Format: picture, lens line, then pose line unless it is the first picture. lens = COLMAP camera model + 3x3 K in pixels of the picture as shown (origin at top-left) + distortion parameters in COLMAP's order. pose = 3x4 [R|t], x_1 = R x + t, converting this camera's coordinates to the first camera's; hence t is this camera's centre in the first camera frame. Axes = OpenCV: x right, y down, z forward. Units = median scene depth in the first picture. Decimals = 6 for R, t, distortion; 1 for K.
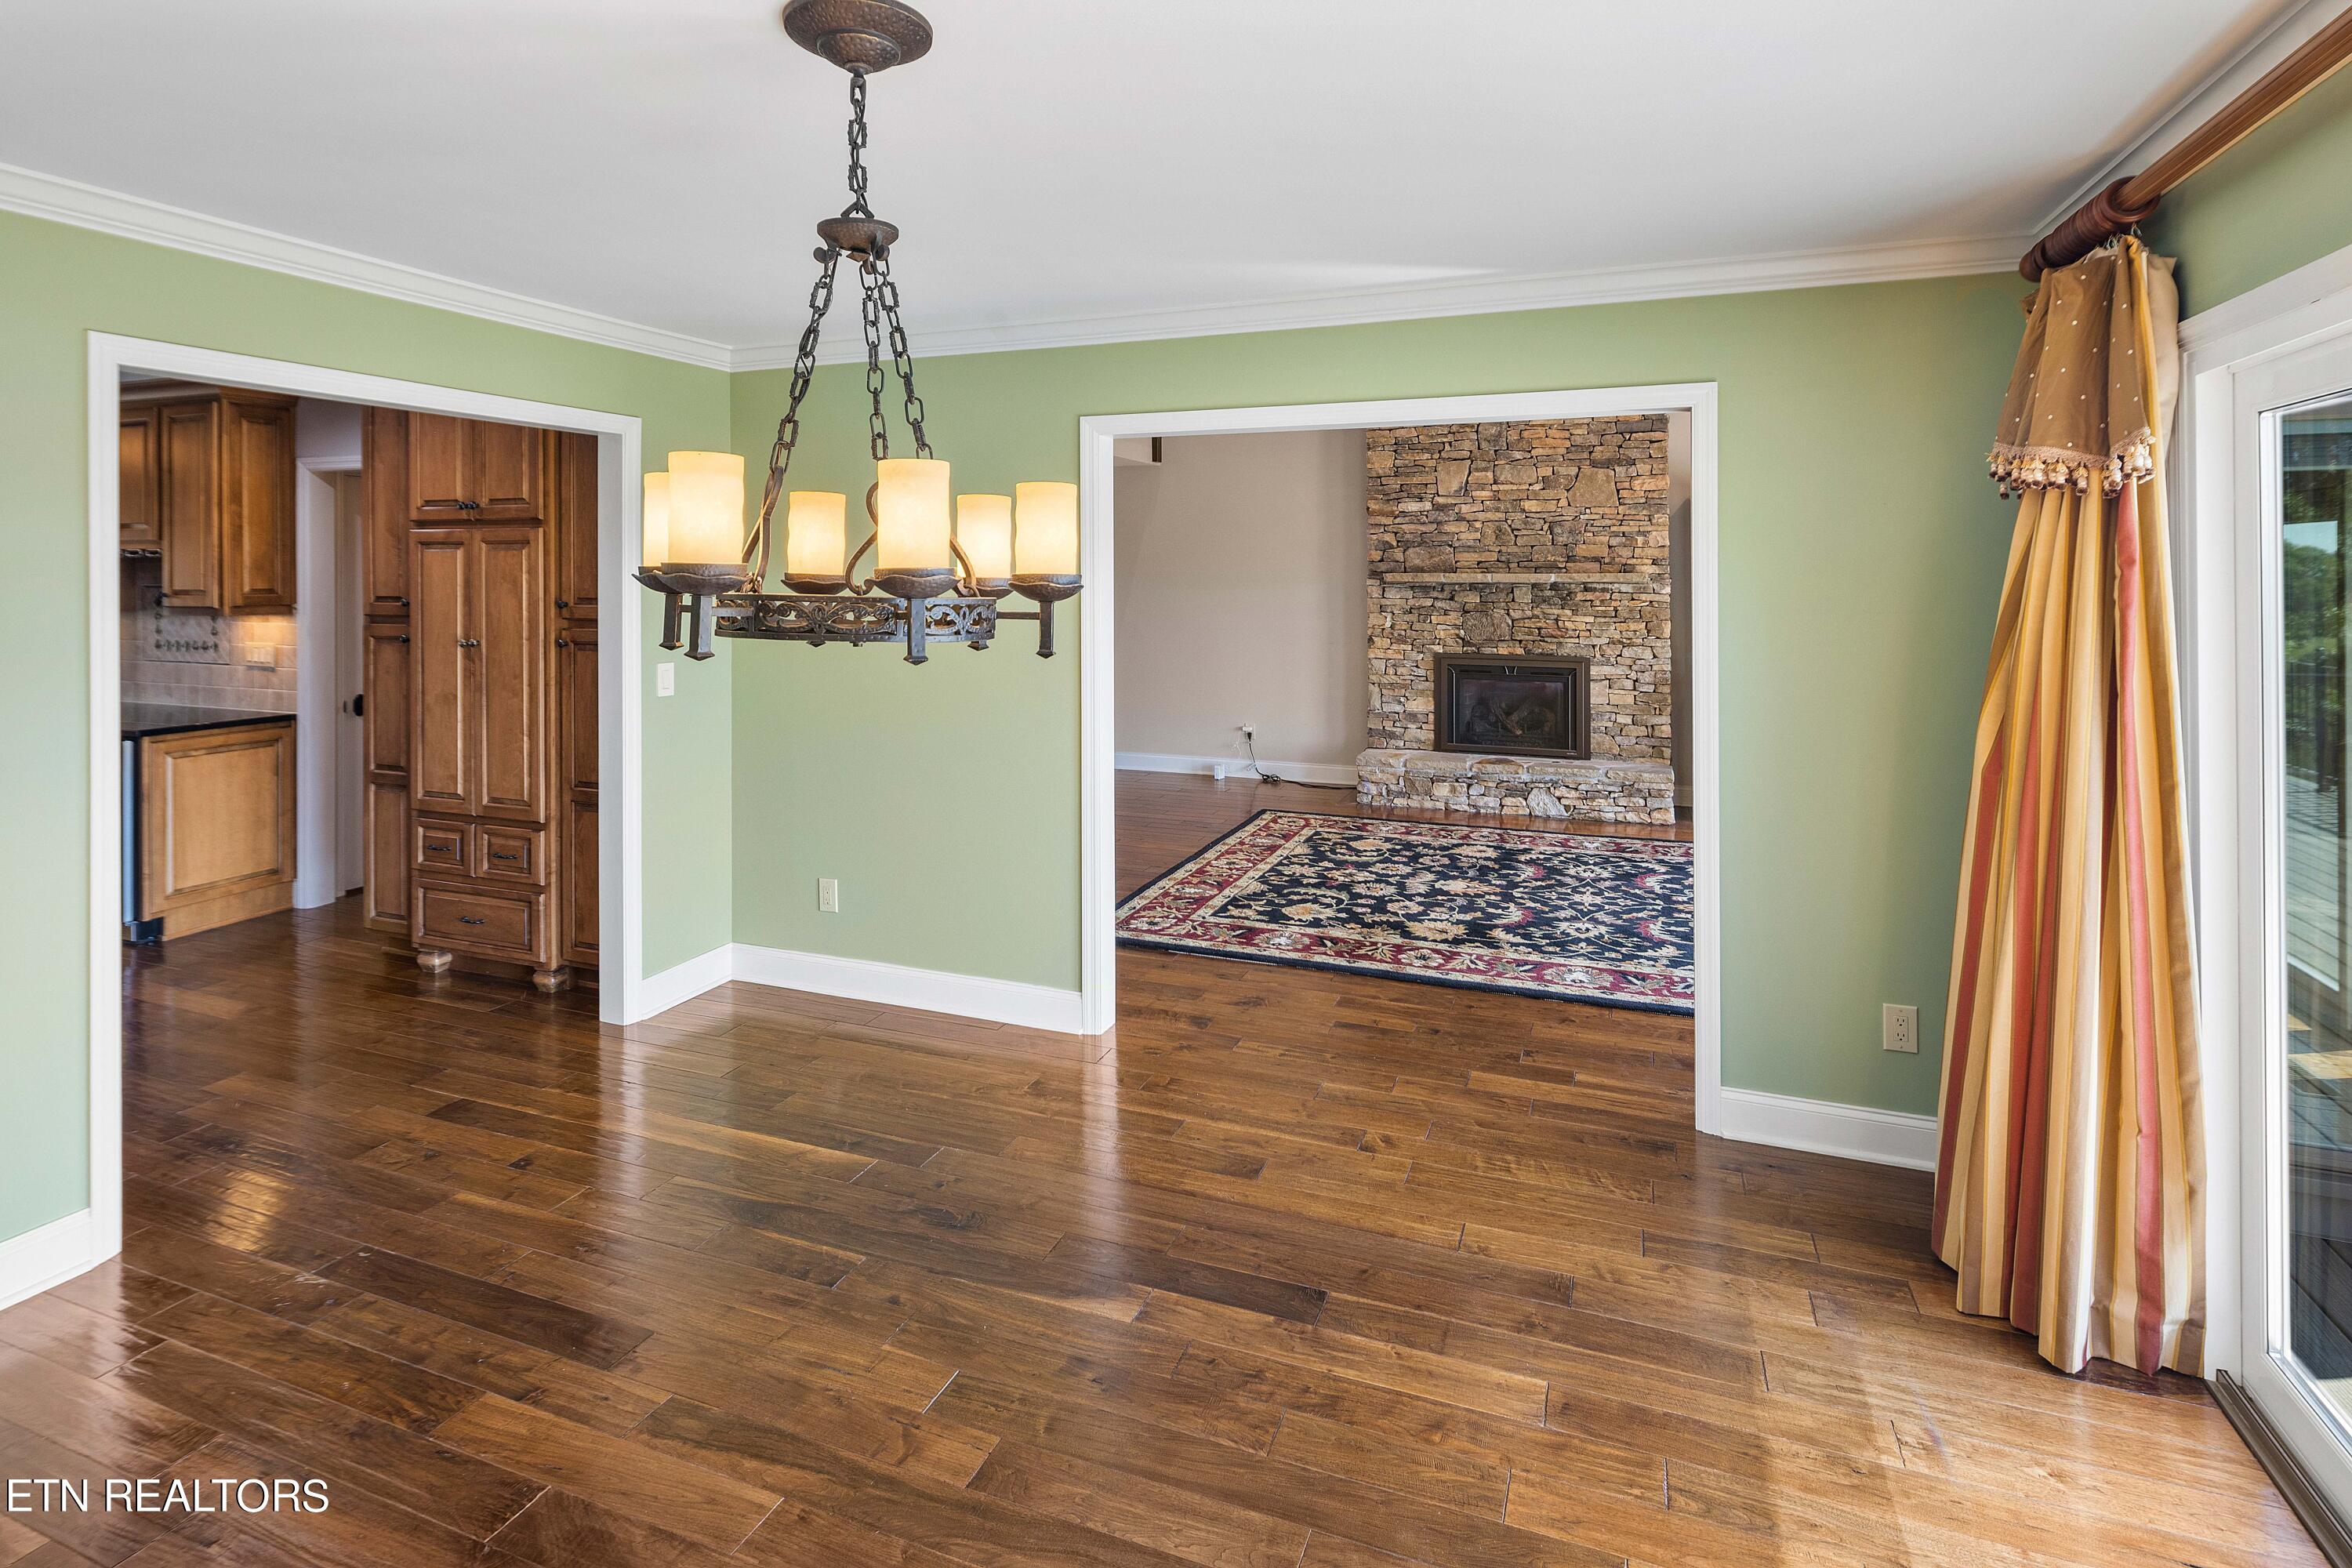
lens RADIAL K [[1156.7, 0, 1146.4], [0, 1156.7, 544.8], [0, 0, 1]] dist [0.005729, -0.004785]
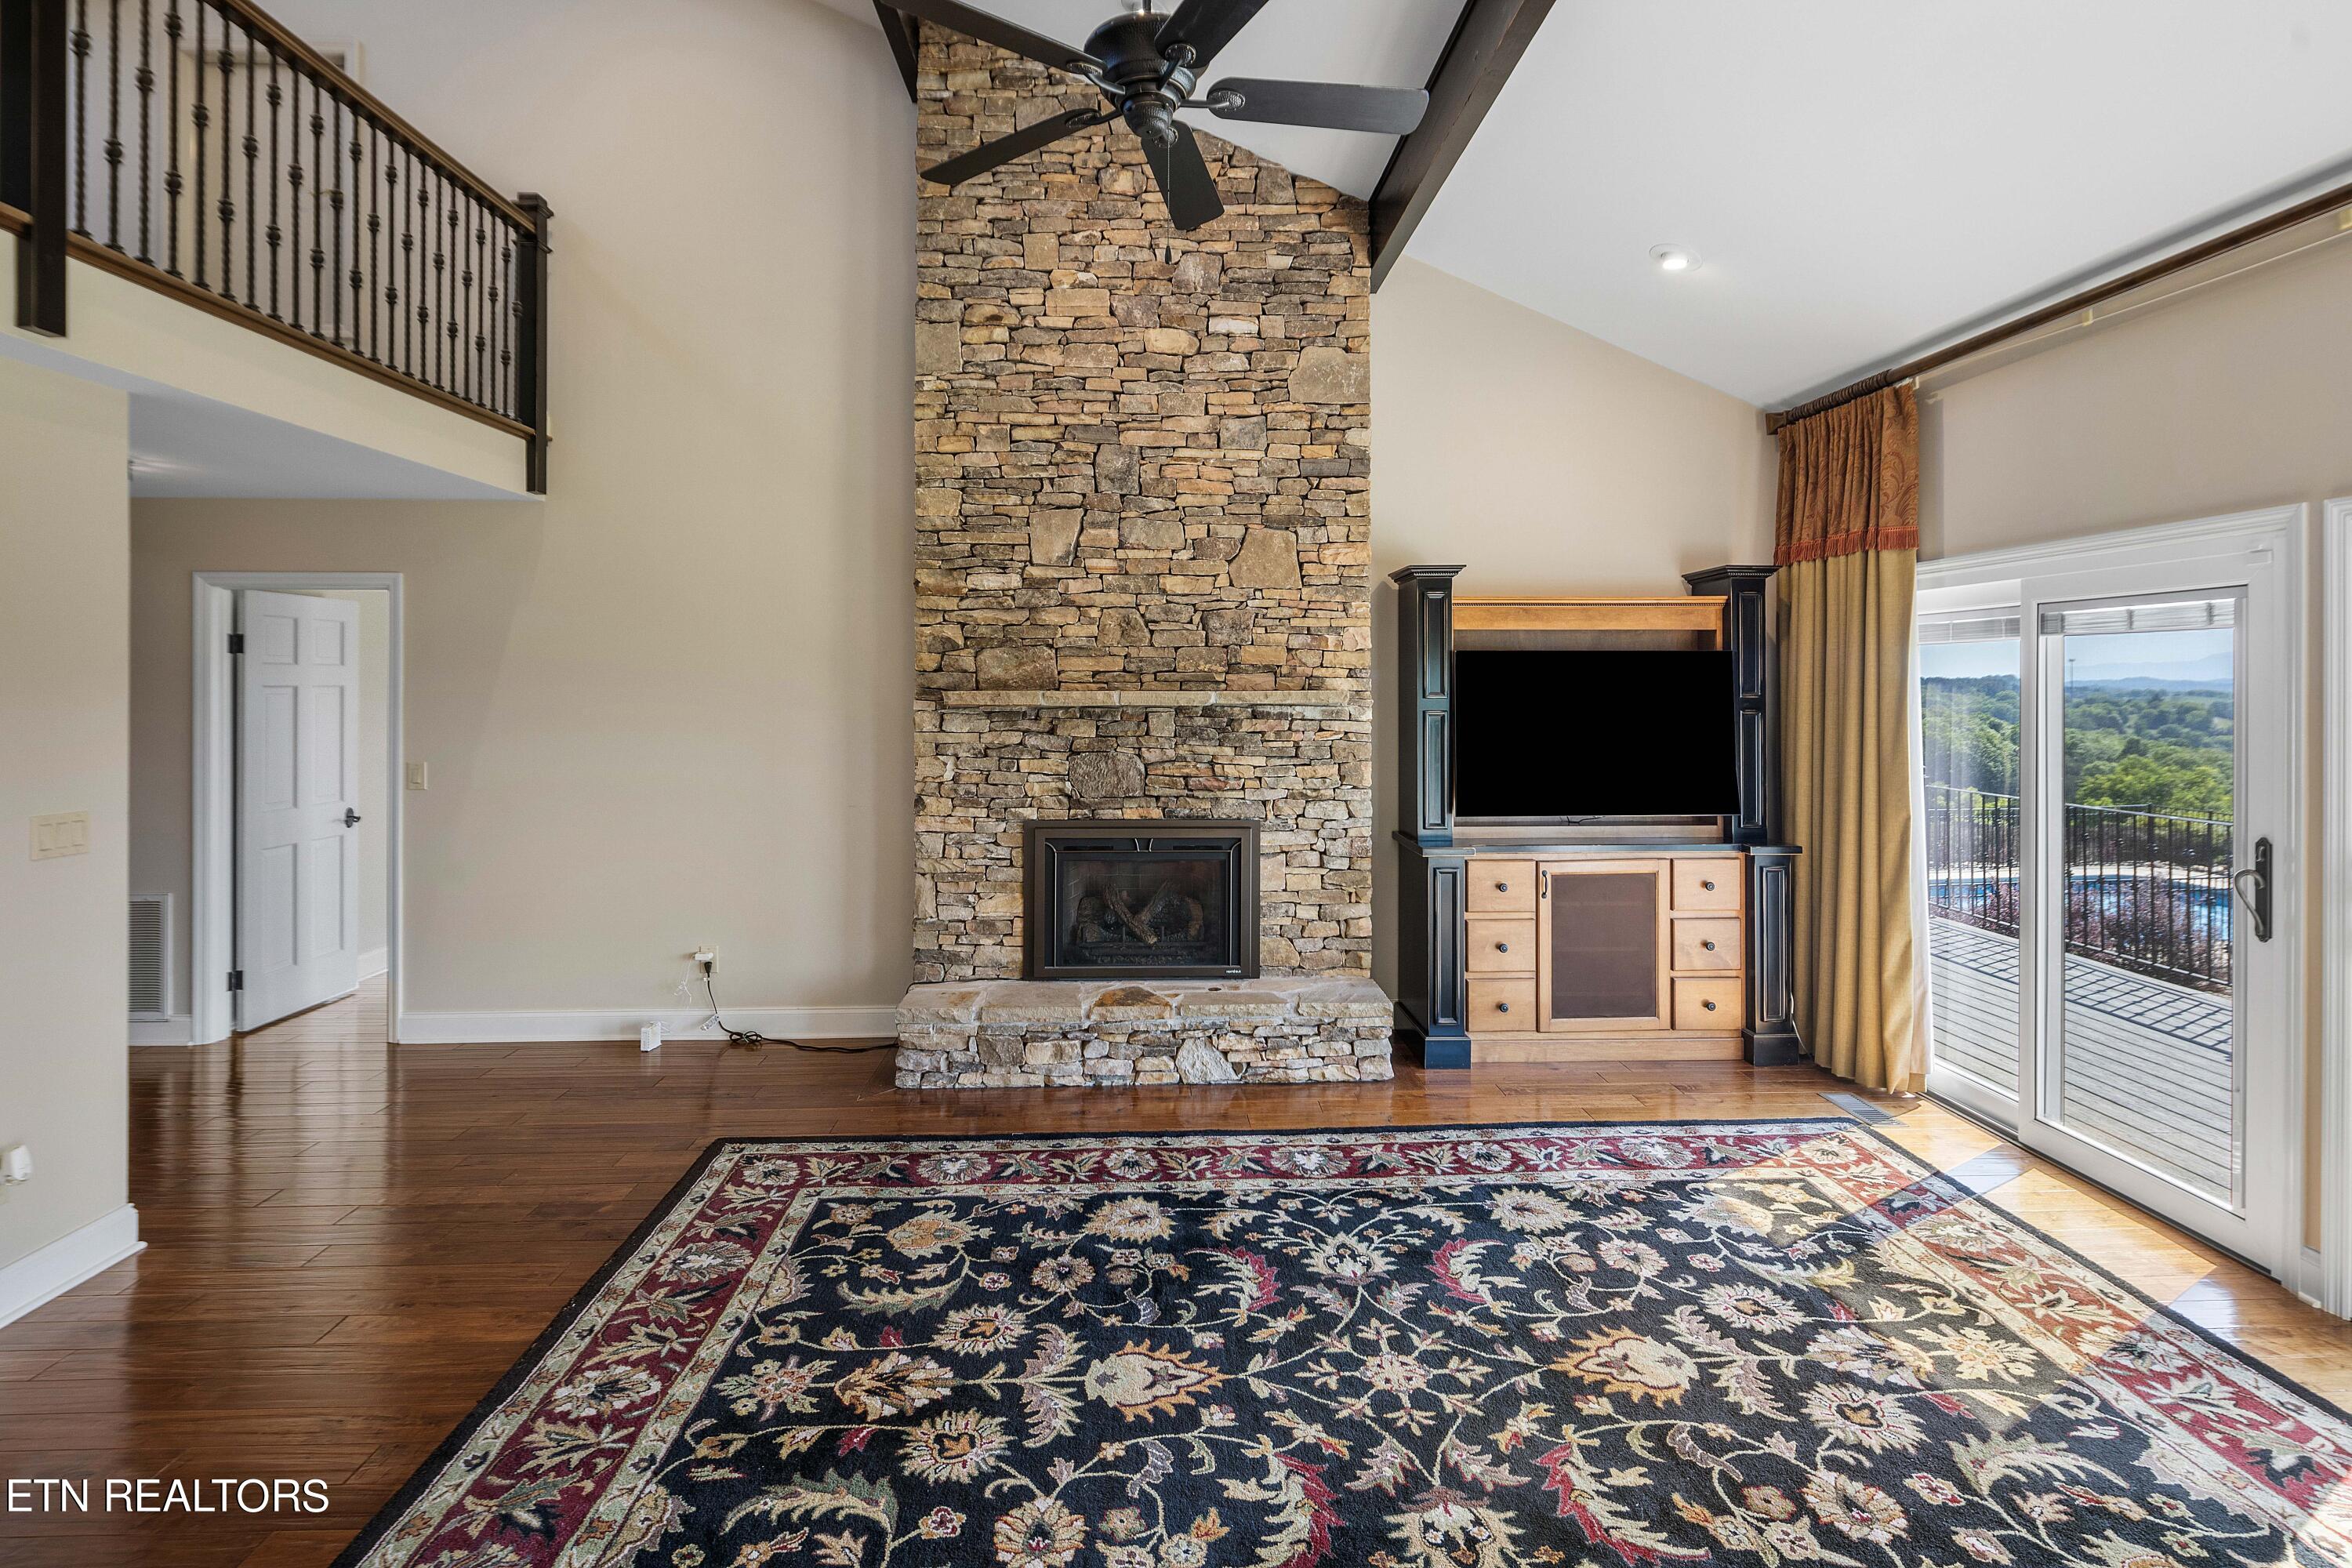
lens RADIAL K [[1156.7, 0, 1171.7], [0, 1156.7, 668.7], [0, 0, 1]] dist [0.005729, -0.004785]
pose [[0.908933, 0.003481, 0.416927, 0.067164], [-0.009843, 0.999866, 0.013111, 0.004376], [-0.416826, -0.016021, 0.908845, 0.431979]]
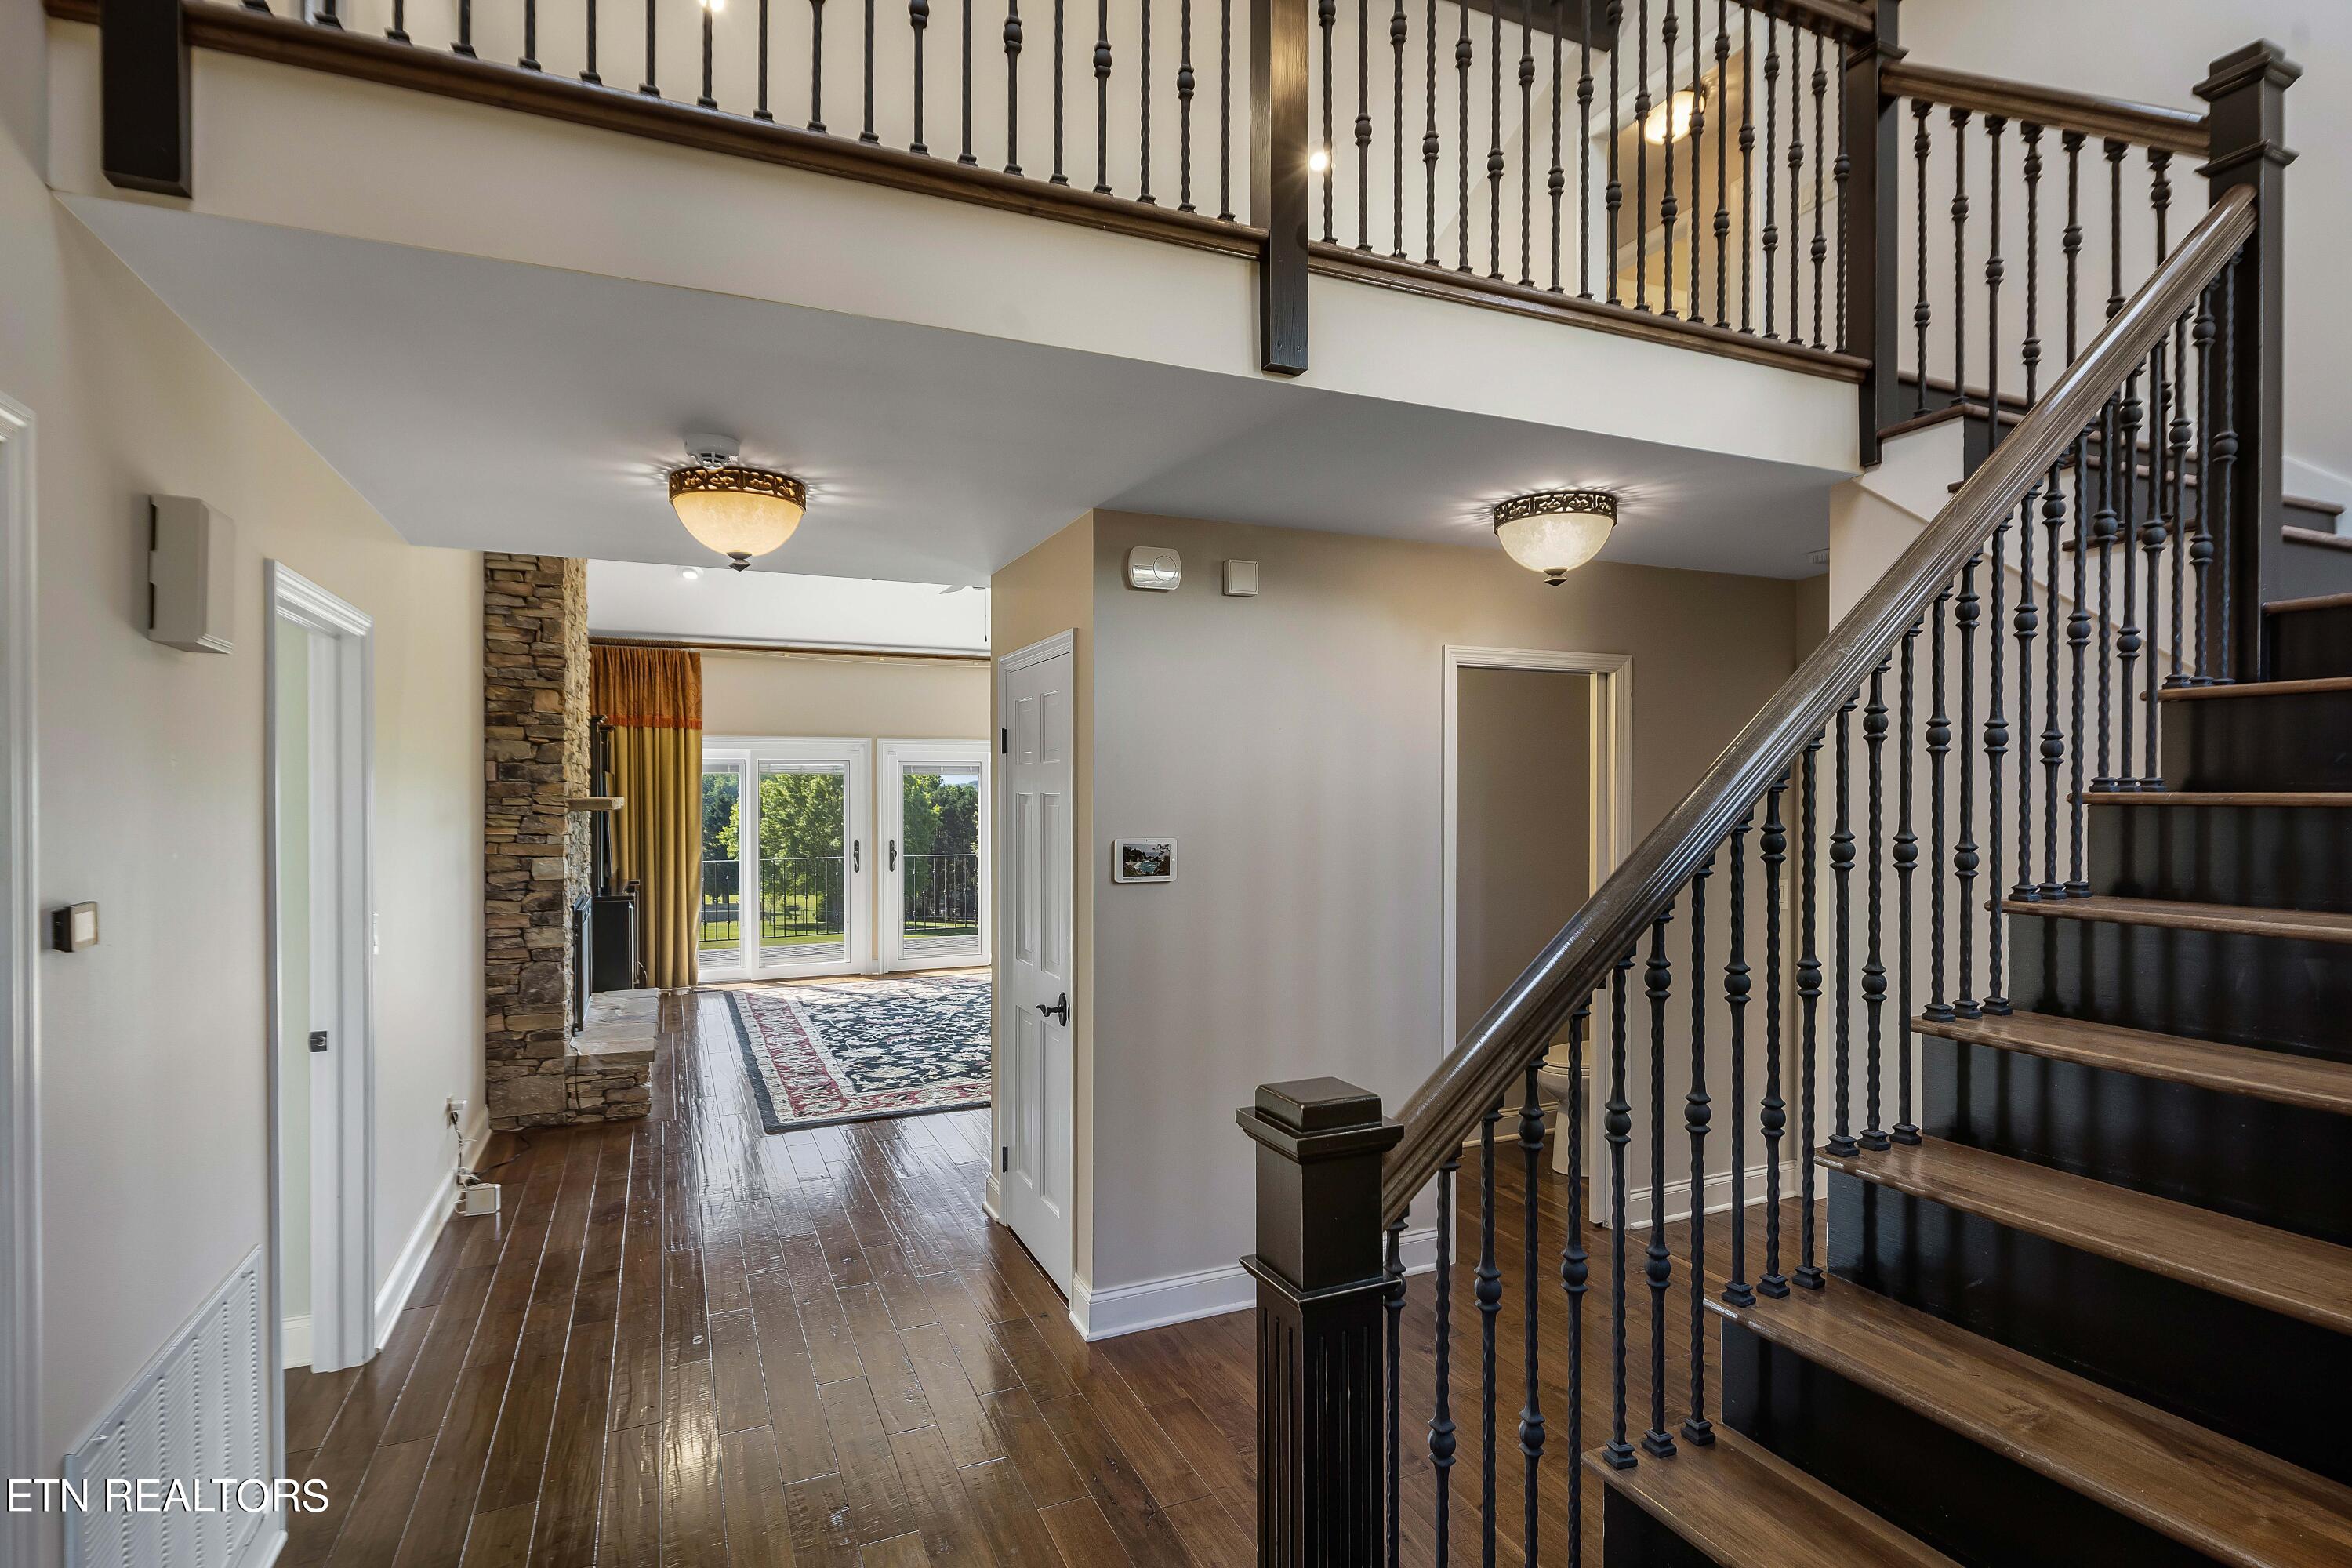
lens RADIAL K [[1156.7, 0, 1172.5], [0, 1156.7, 791.0], [0, 0, 1]] dist [0.005729, -0.004785]
pose [[-0.724723, 0.001578, 0.689039, -0.570229], [-0.016220, 0.999681, -0.019349, 0.029324], [-0.688849, -0.025198, -0.724466, 1.340597]]
